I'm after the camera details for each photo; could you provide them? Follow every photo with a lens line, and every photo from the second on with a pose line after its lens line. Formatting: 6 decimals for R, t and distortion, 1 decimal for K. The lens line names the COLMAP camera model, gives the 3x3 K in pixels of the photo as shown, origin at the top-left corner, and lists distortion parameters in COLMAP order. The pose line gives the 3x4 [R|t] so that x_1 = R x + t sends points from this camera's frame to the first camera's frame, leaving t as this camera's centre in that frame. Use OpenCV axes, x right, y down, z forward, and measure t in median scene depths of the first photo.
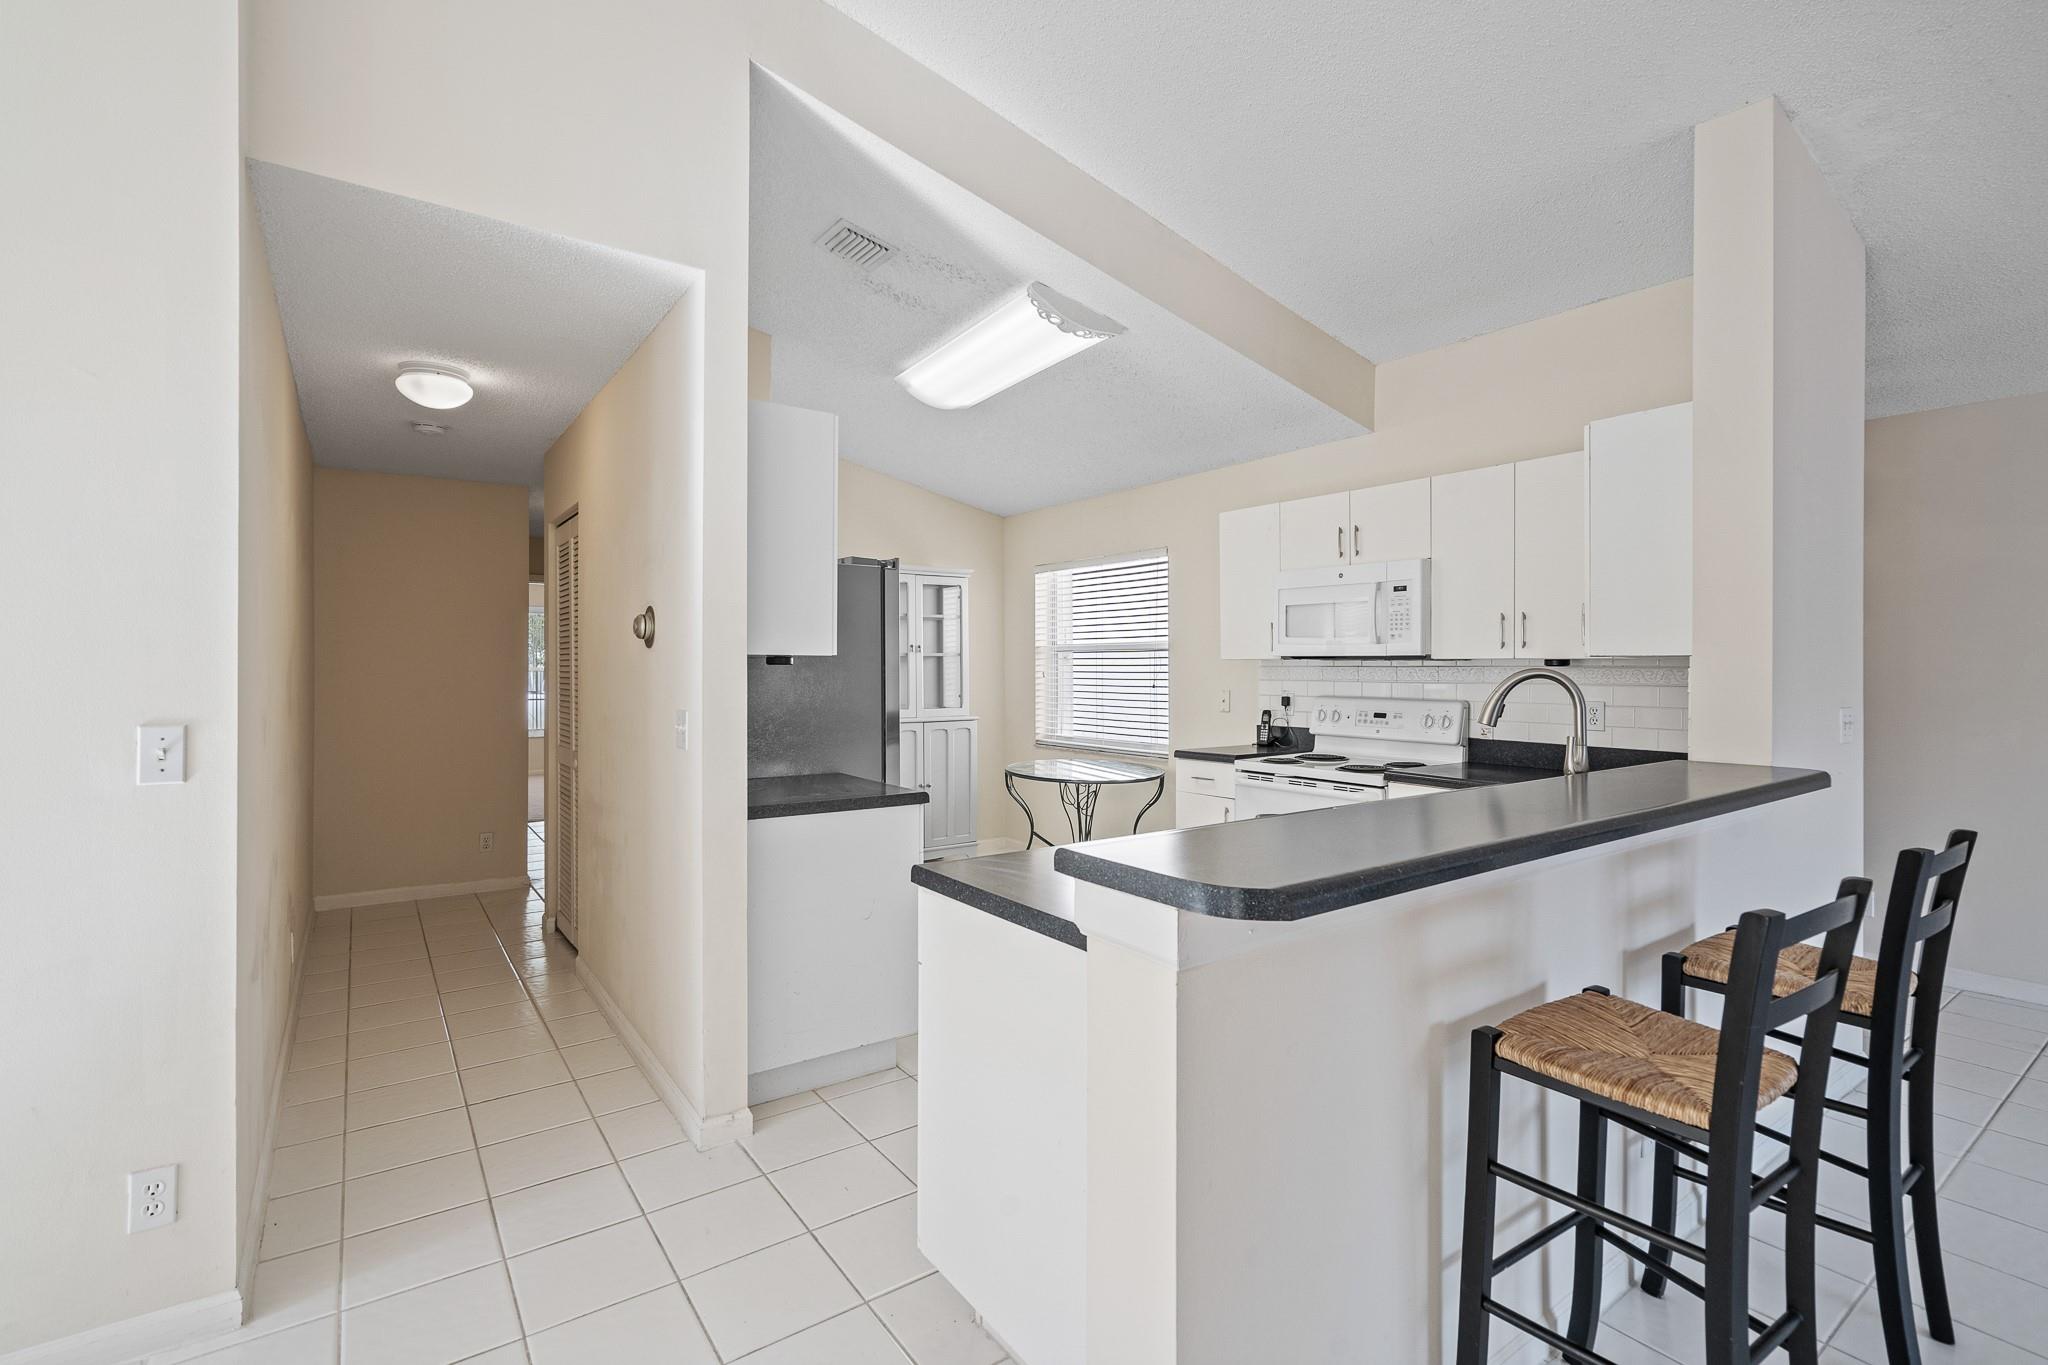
lens RADIAL K [[932.4, 0, 1018.3], [0, 932.4, 665.7], [0, 0, 1]] dist [-0.001075, 0.000639]
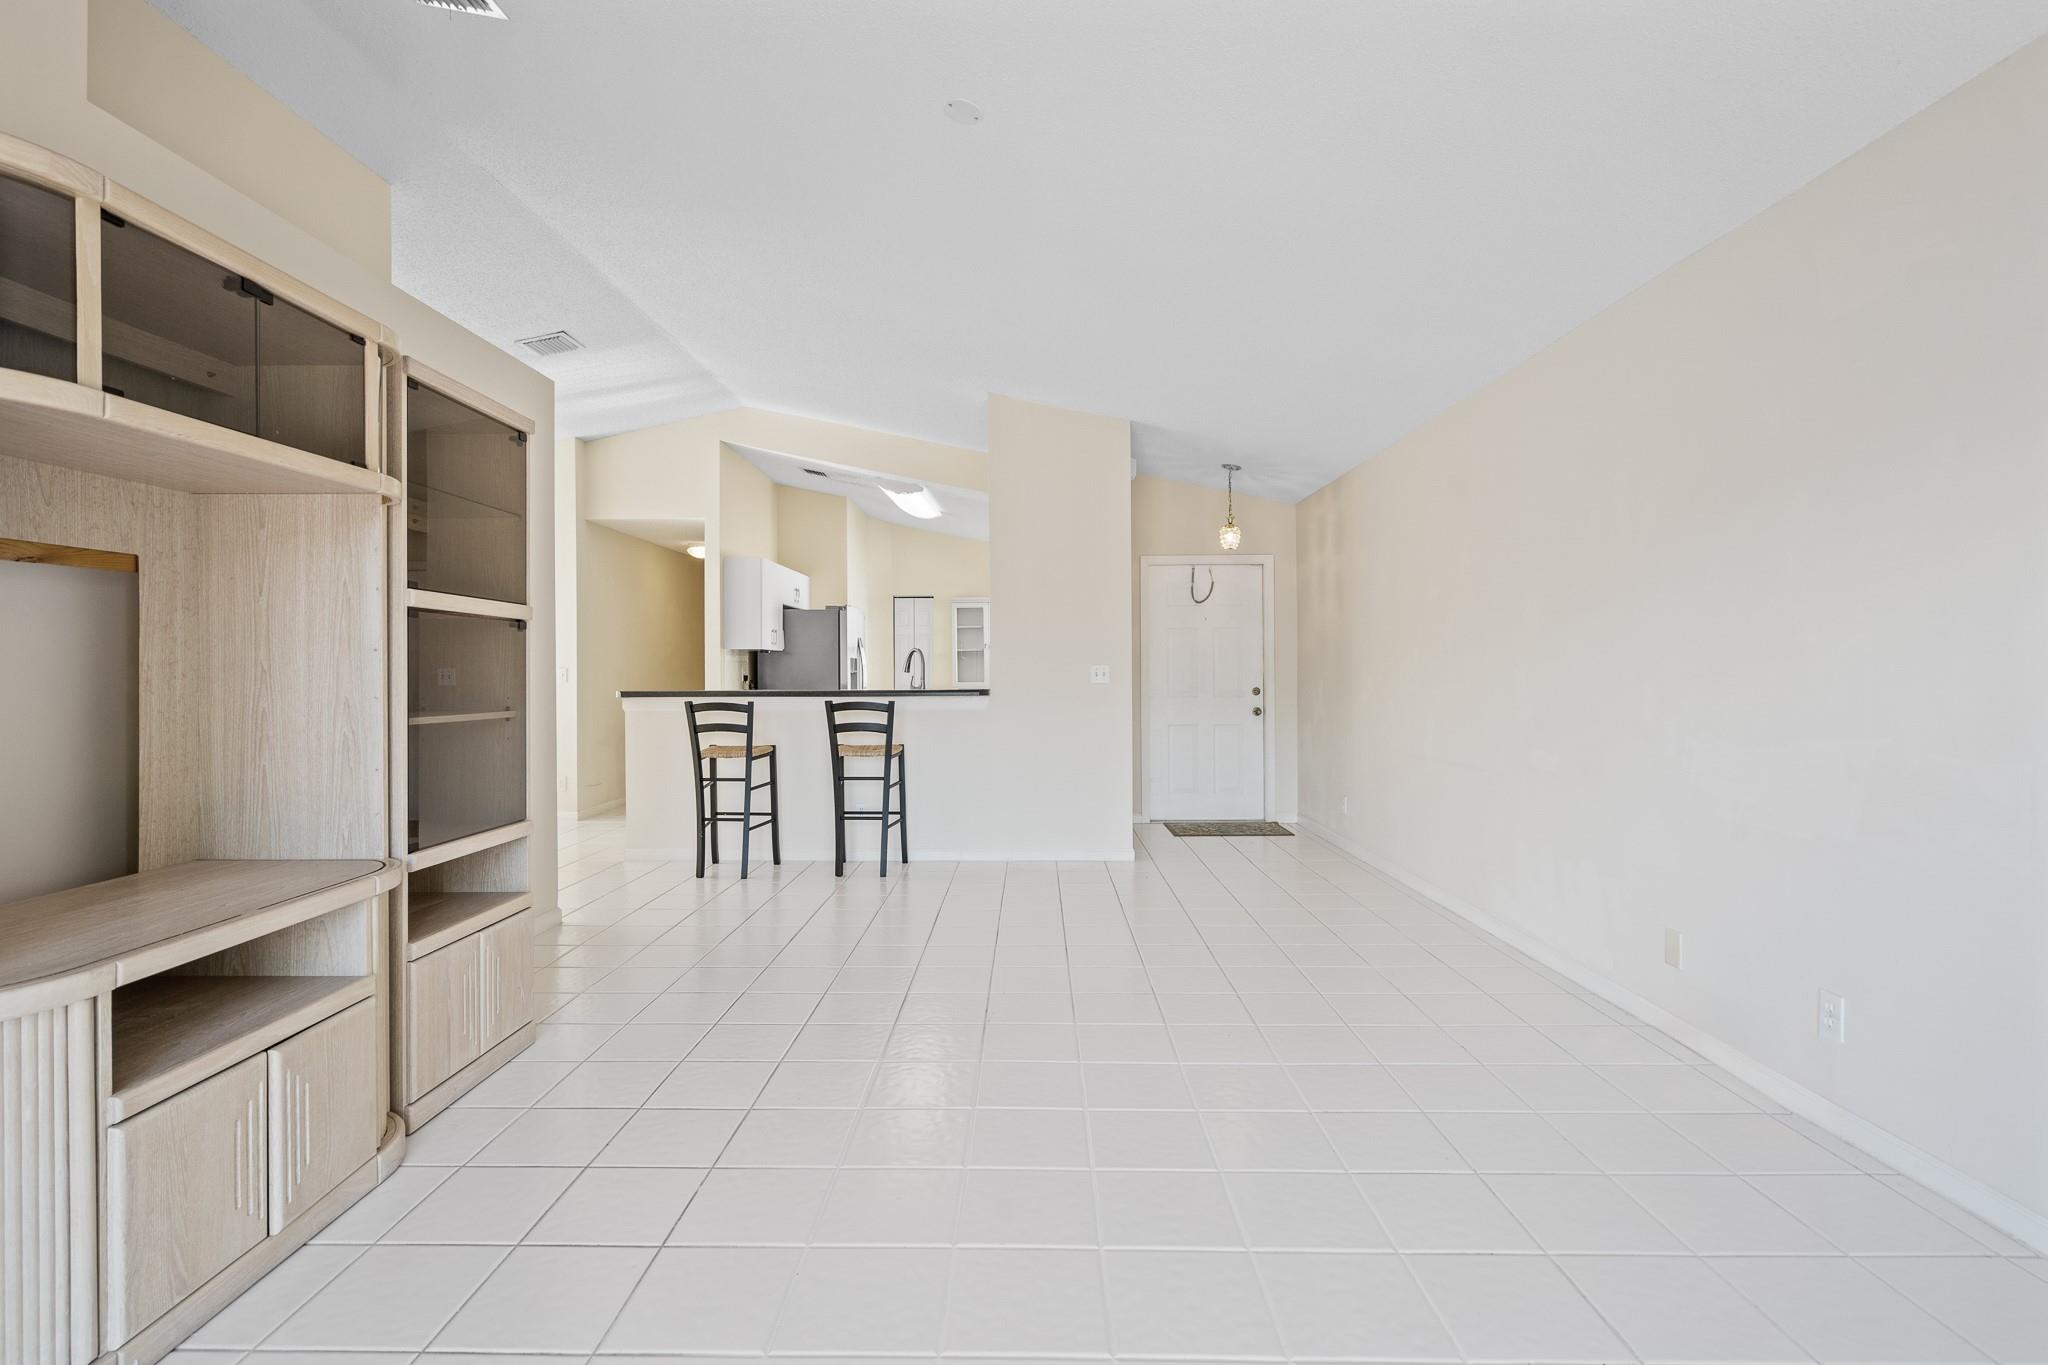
lens RADIAL K [[932.4, 0, 1018.3], [0, 932.4, 665.7], [0, 0, 1]] dist [-0.001075, 0.000639]
pose [[0.804954, -0.010029, -0.593252, 1.254548], [0.008520, 0.999949, -0.005345, 0.035862], [0.593276, -0.000752, 0.804999, -0.441800]]
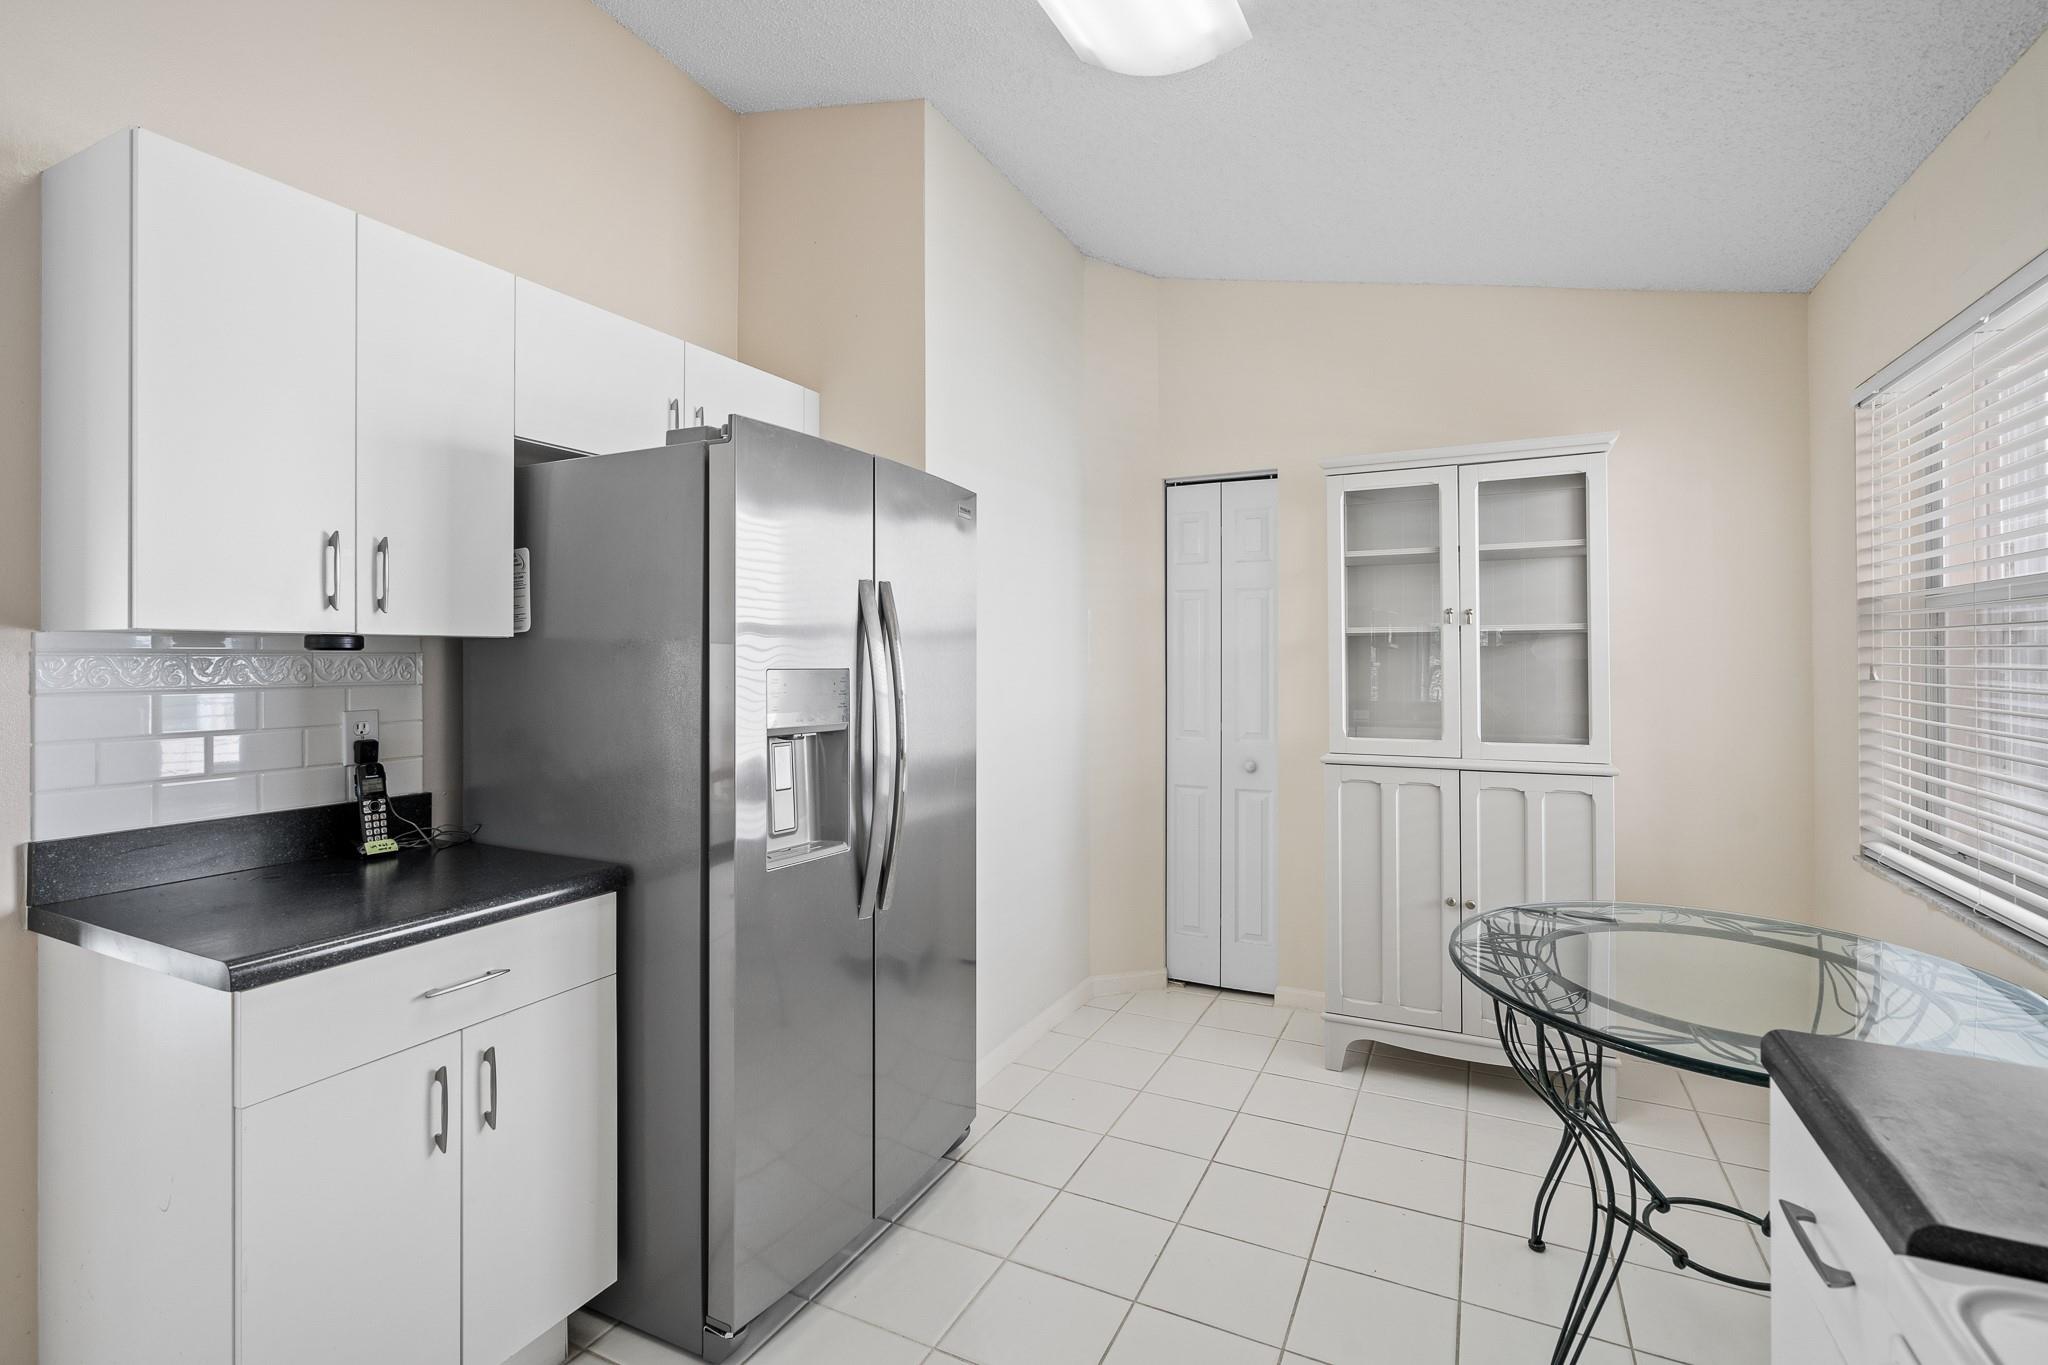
lens RADIAL K [[942.8, 0, 1026.1], [0, 942.8, 648.9], [0, 0, 1]] dist [-0.002738, 0.000035]
pose [[0.473878, -0.008358, -0.880551, 0.289828], [0.002584, 0.999964, -0.008101, 0.002157], [0.880587, 0.001563, 0.473882, 0.758816]]
